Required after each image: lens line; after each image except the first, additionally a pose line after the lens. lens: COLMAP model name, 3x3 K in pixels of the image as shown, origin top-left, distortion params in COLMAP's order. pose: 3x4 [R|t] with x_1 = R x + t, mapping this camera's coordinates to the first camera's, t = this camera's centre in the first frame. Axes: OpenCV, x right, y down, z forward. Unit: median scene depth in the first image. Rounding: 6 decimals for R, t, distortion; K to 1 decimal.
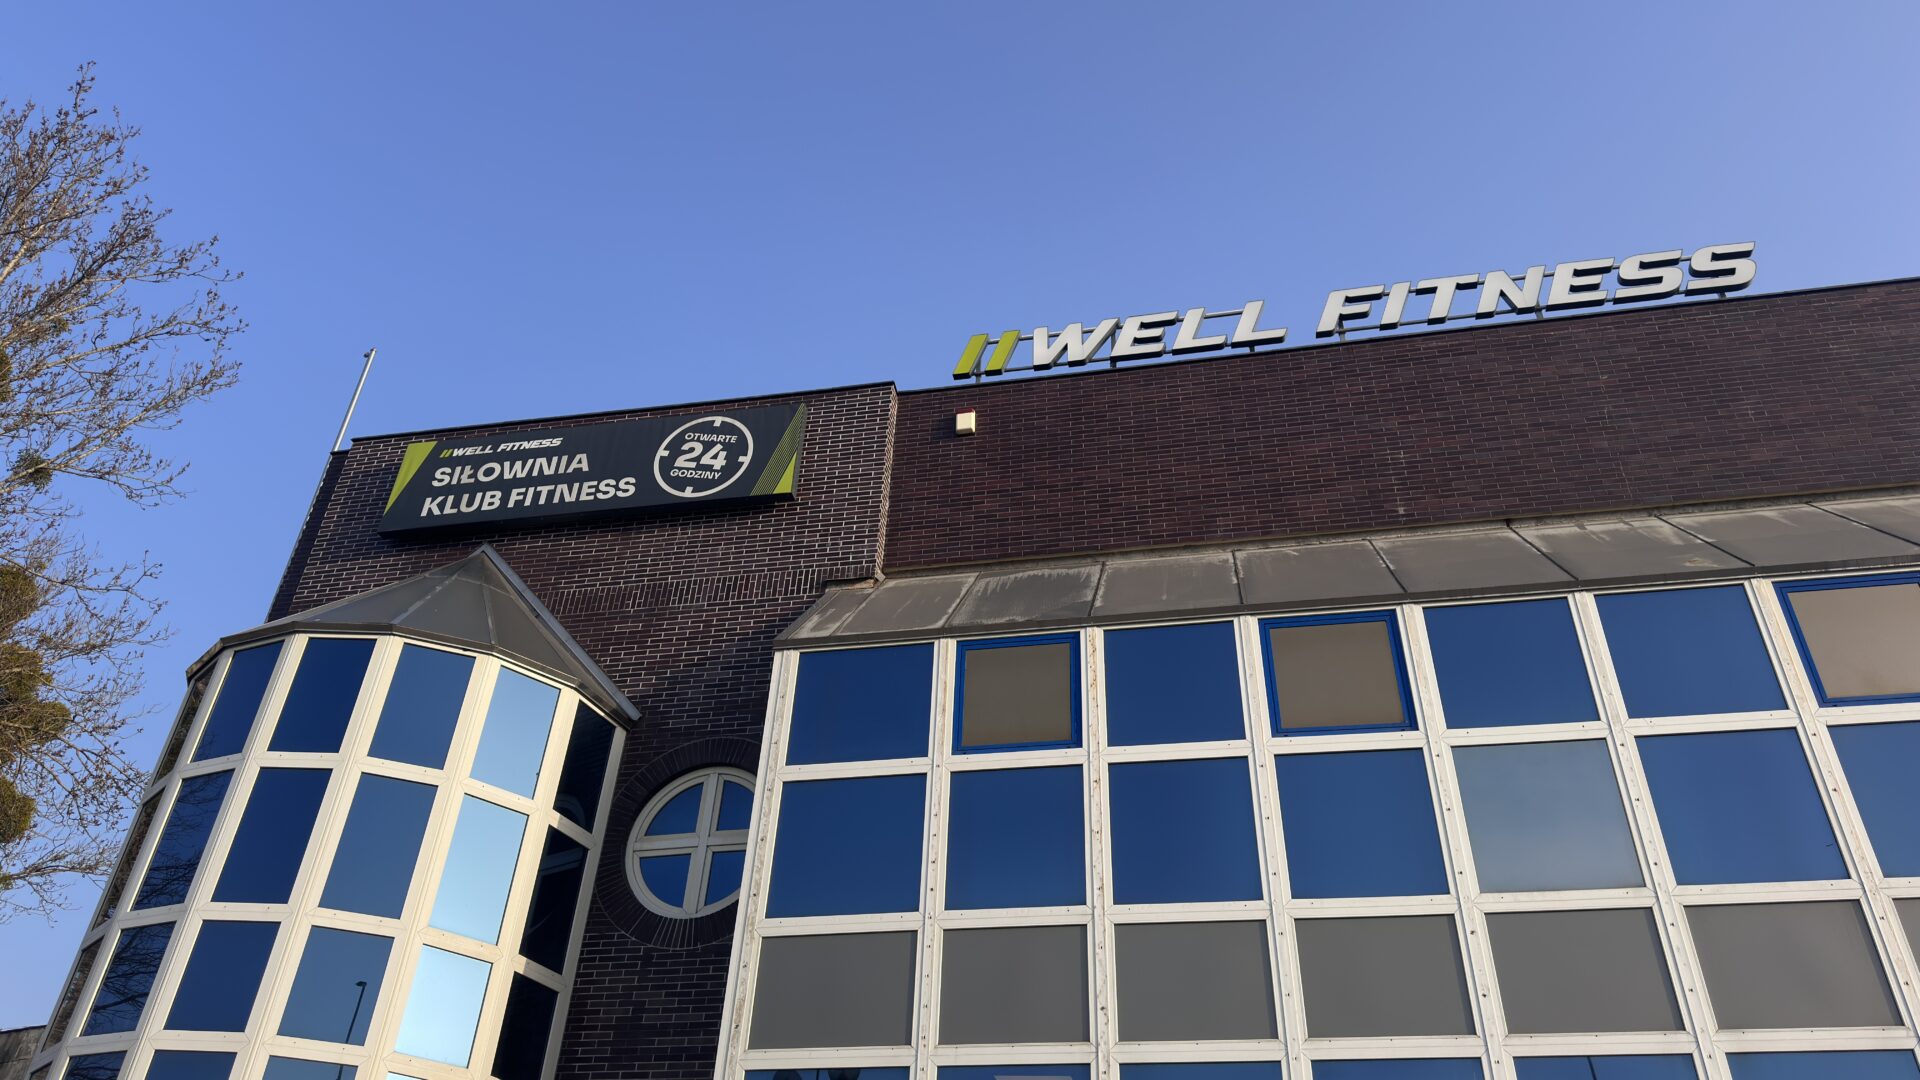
lens RADIAL K [[1335.6, 0, 960.9], [0, 1335.6, 541.6], [0, 0, 1]] dist [0.078442, -0.089115]
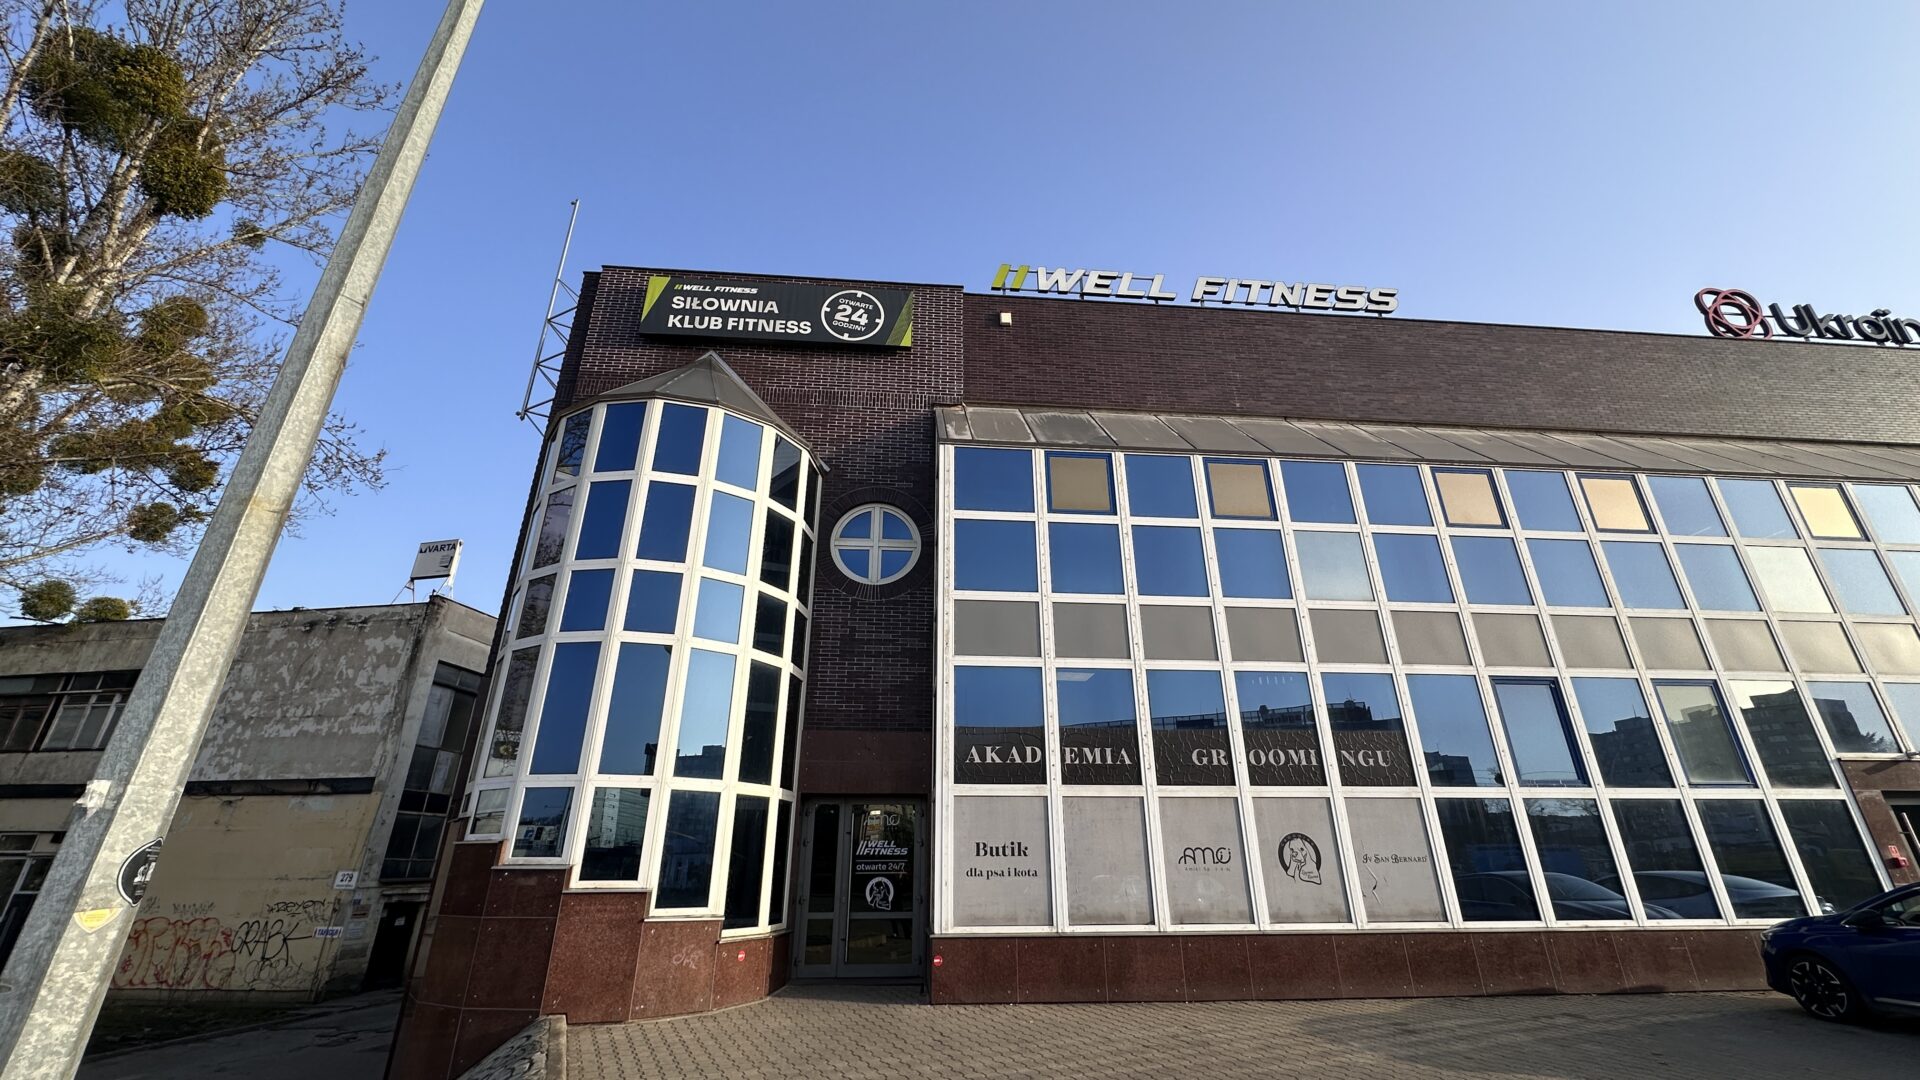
lens RADIAL K [[760.4, 0, 959.3], [0, 760.4, 555.9], [0, 0, 1]] dist [-0.006014, 0.002383]
pose [[0.959959, 0.071831, 0.270775, -0.307688], [-0.132954, 0.967595, 0.214671, 0.005085], [-0.246581, -0.242077, 0.938401, 0.014369]]
